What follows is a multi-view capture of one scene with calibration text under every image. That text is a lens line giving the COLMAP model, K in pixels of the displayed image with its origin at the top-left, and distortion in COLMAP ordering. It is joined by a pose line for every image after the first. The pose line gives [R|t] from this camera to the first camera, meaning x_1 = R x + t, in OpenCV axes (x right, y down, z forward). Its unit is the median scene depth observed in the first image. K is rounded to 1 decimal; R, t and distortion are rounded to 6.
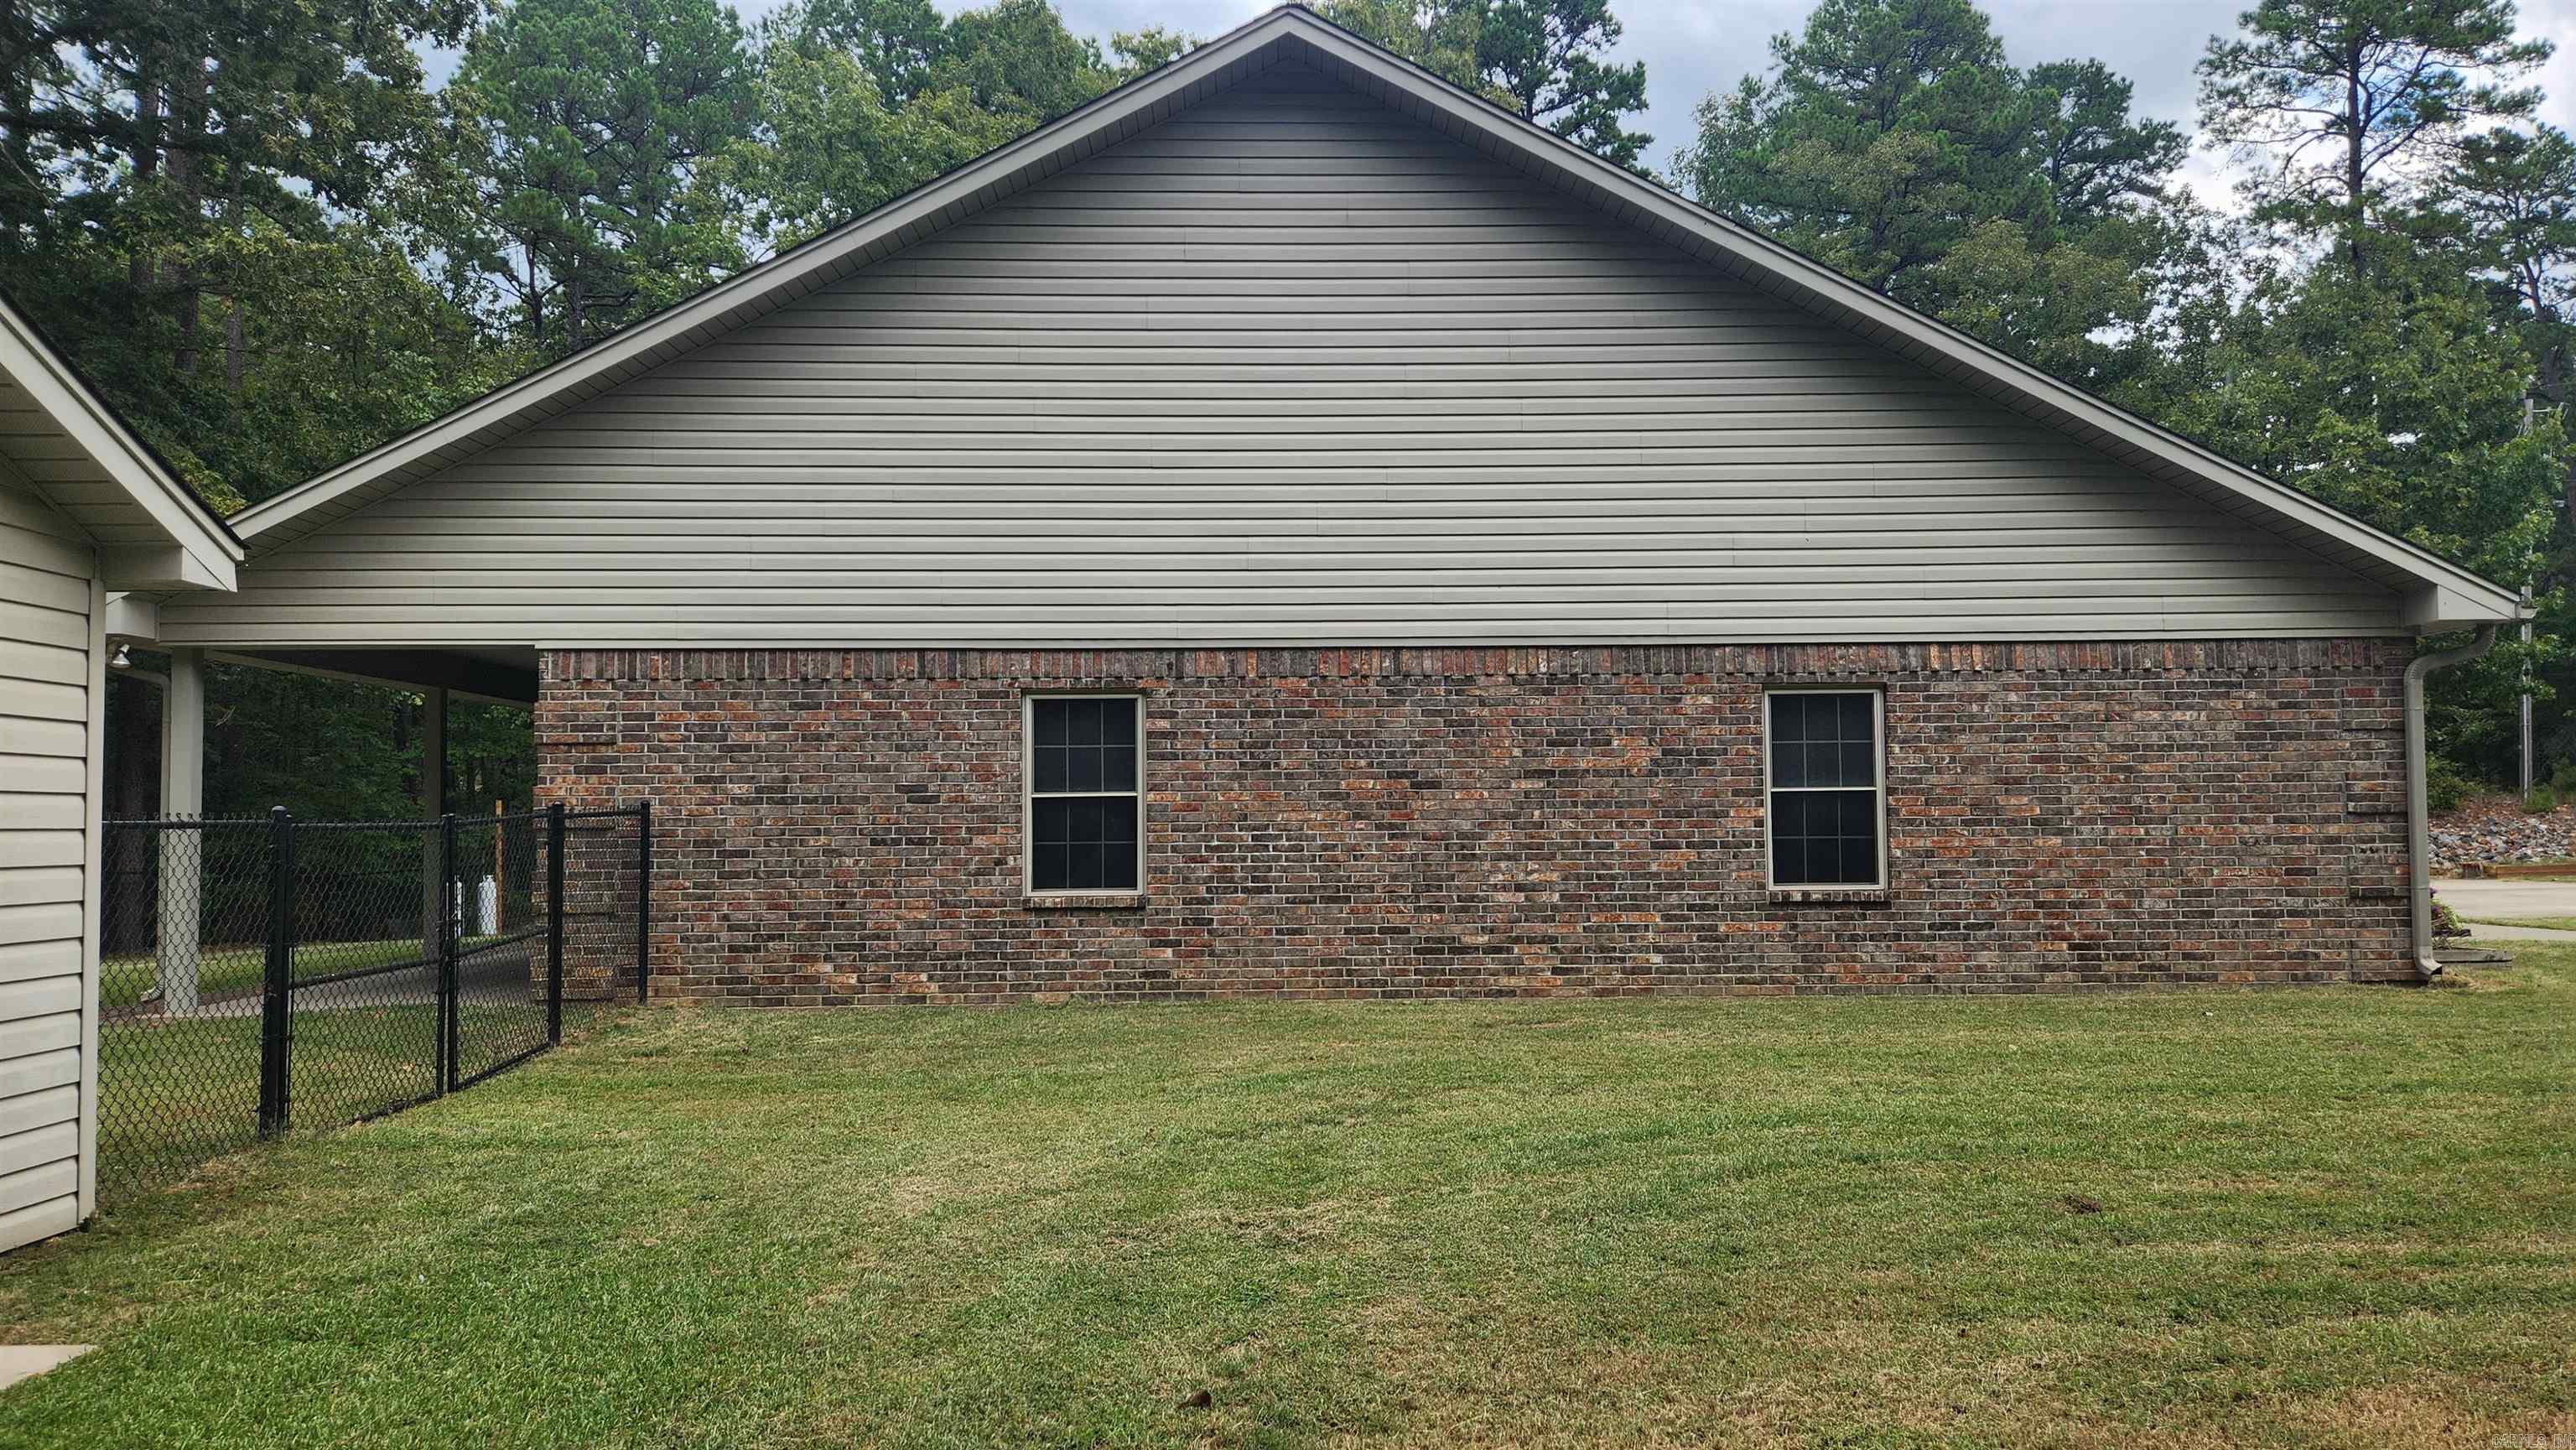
lens RADIAL K [[1723.3, 0, 1333.4], [0, 1723.3, 752.9], [0, 0, 1]] dist [0.080141, -0.067675]
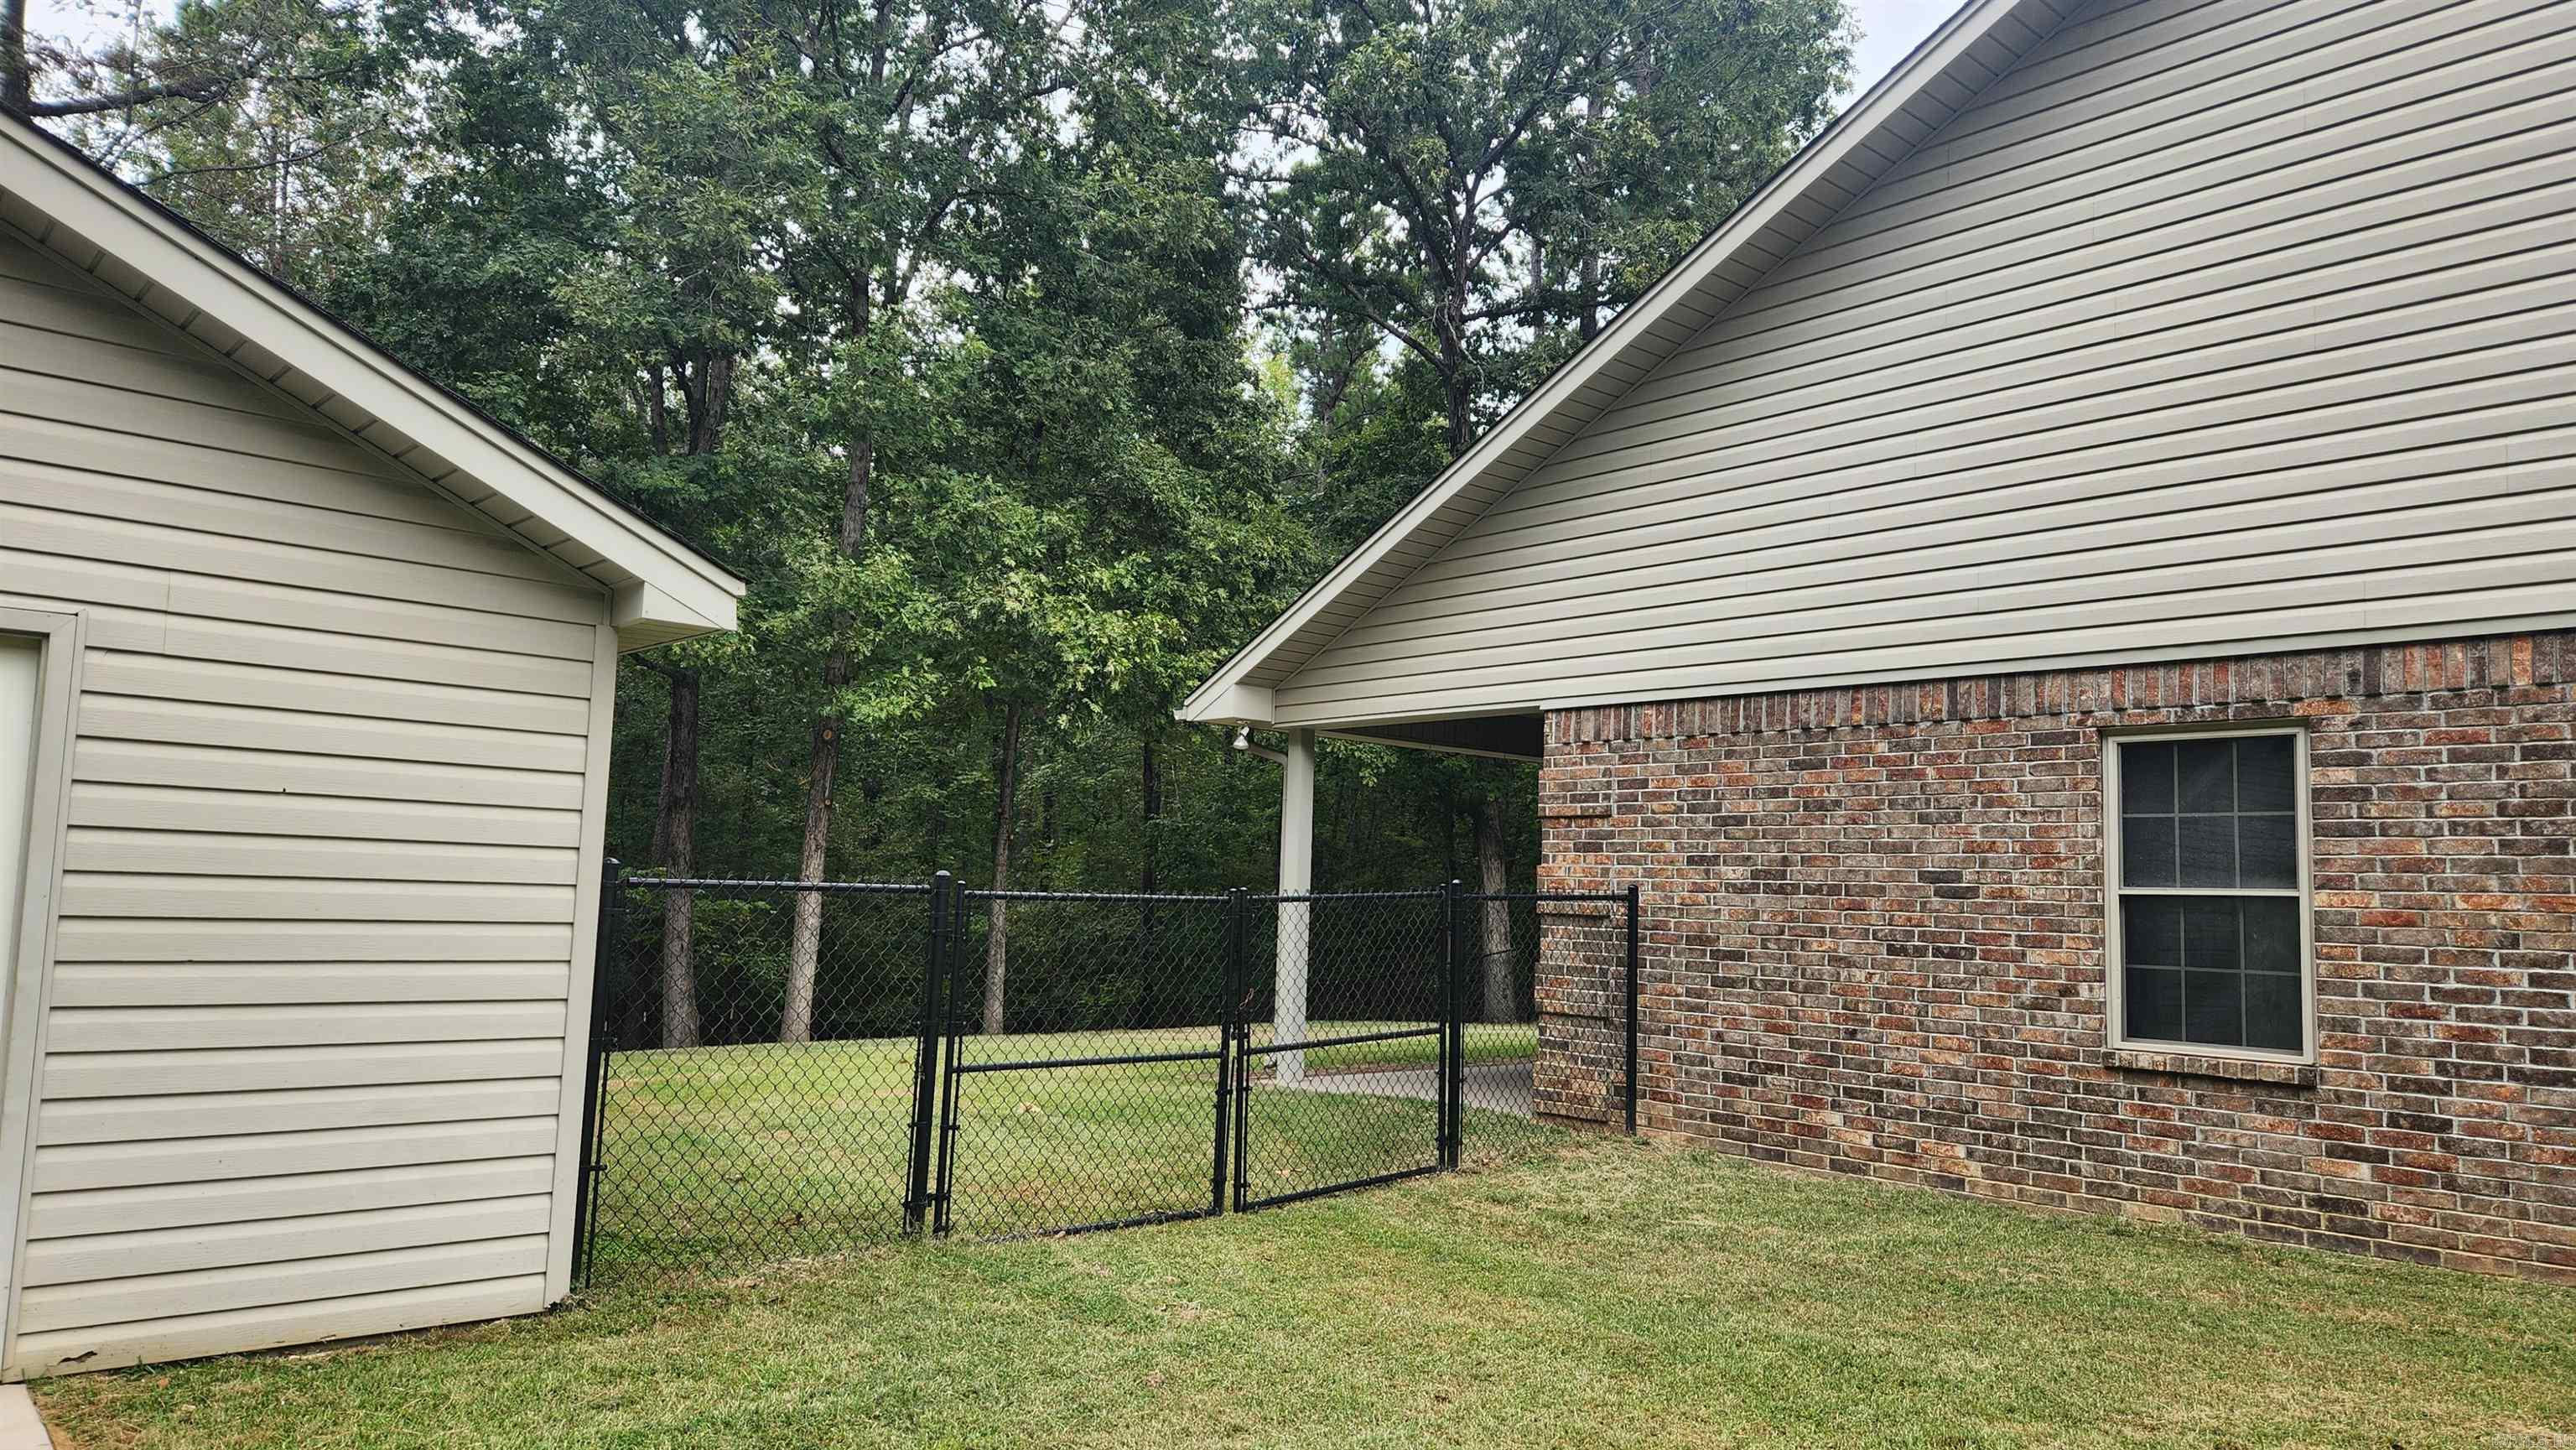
lens RADIAL K [[1723.3, 0, 1312.9], [0, 1723.3, 742.5], [0, 0, 1]] dist [0.080141, -0.067675]
pose [[0.641035, -0.042707, -0.766323, 0.137707], [-0.005893, 0.998147, -0.060556, 0.010608], [0.767489, 0.043334, 0.639596, 0.349632]]
